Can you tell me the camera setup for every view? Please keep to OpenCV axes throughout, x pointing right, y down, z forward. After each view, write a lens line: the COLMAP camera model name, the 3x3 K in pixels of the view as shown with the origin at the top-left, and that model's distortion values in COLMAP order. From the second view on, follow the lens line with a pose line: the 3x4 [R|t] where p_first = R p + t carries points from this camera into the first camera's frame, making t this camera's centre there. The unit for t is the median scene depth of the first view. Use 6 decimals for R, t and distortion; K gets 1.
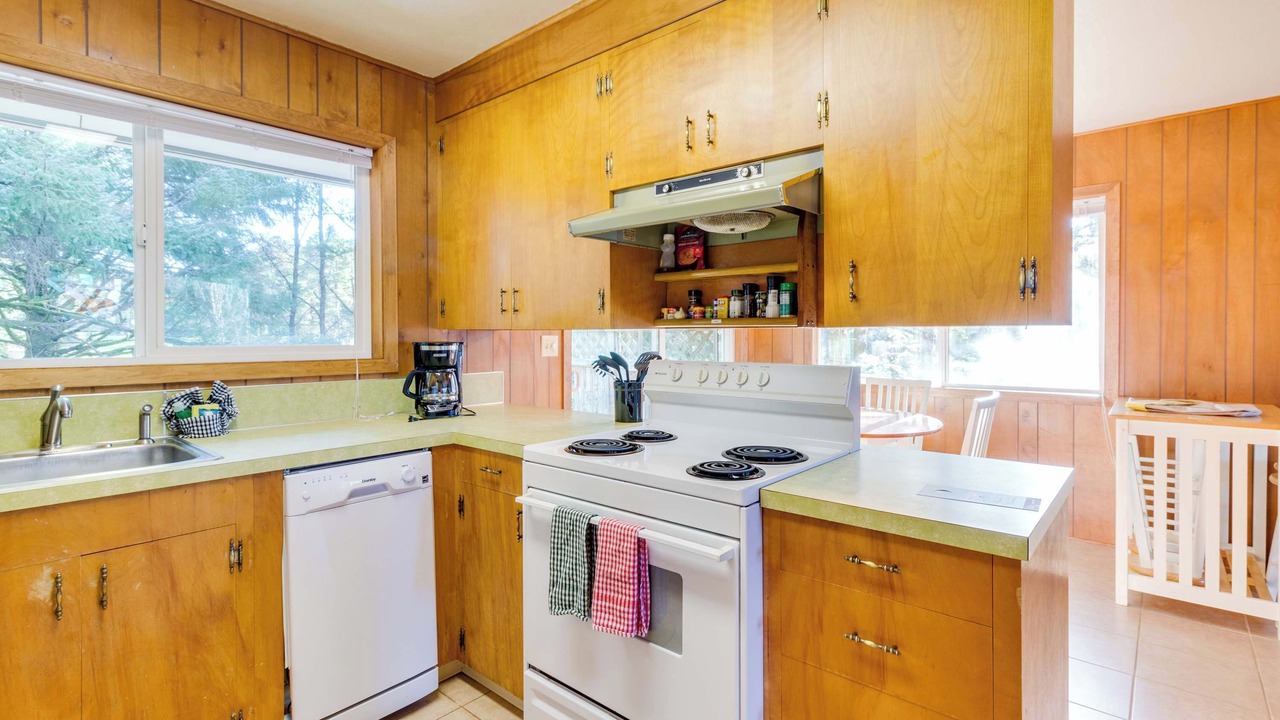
lens RADIAL K [[604.3, 0, 637.7], [0, 604.3, 337.4], [0, 0, 1]] dist [0.001928, -0.000482]
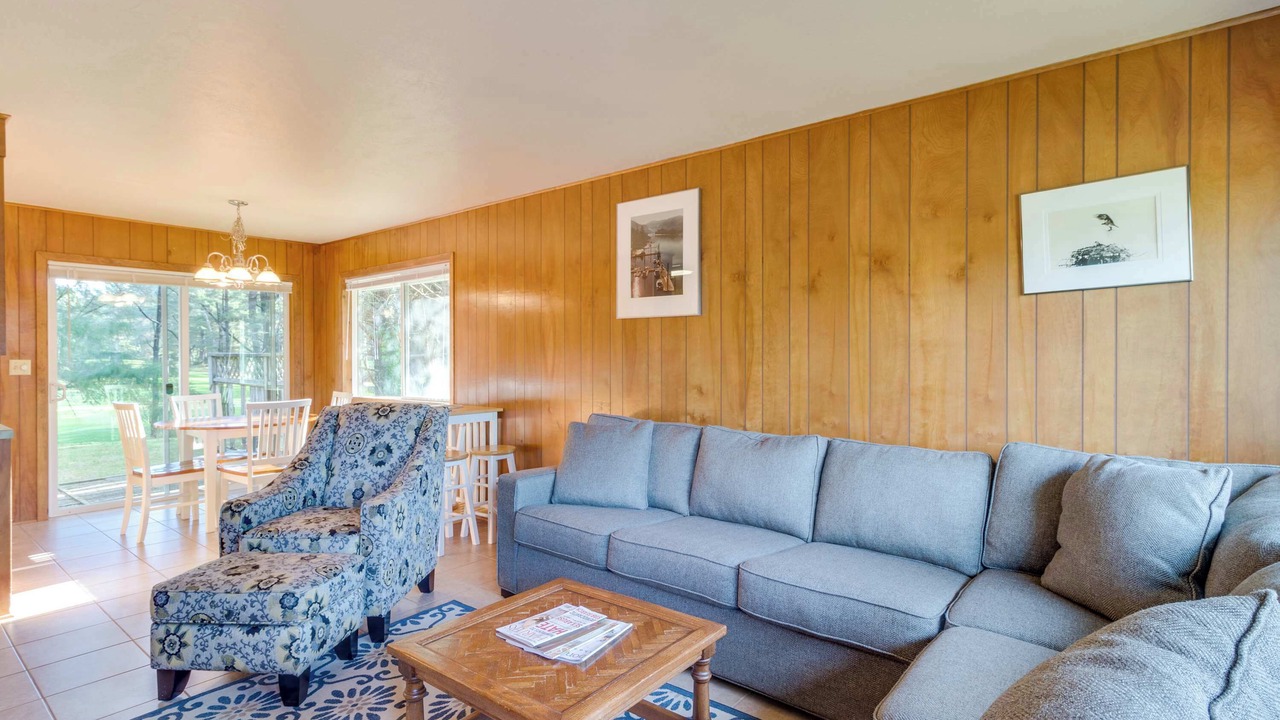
lens RADIAL K [[630.0, 0, 640.0], [0, 630.0, 360.0], [0, 0, 1]] dist [0.004772, 0.000558]
pose [[0.999023, 0.002661, 0.044118, 1.615944], [-0.002472, 0.999988, -0.004344, 0.000548], [-0.044129, 0.004231, 0.999017, -0.680520]]
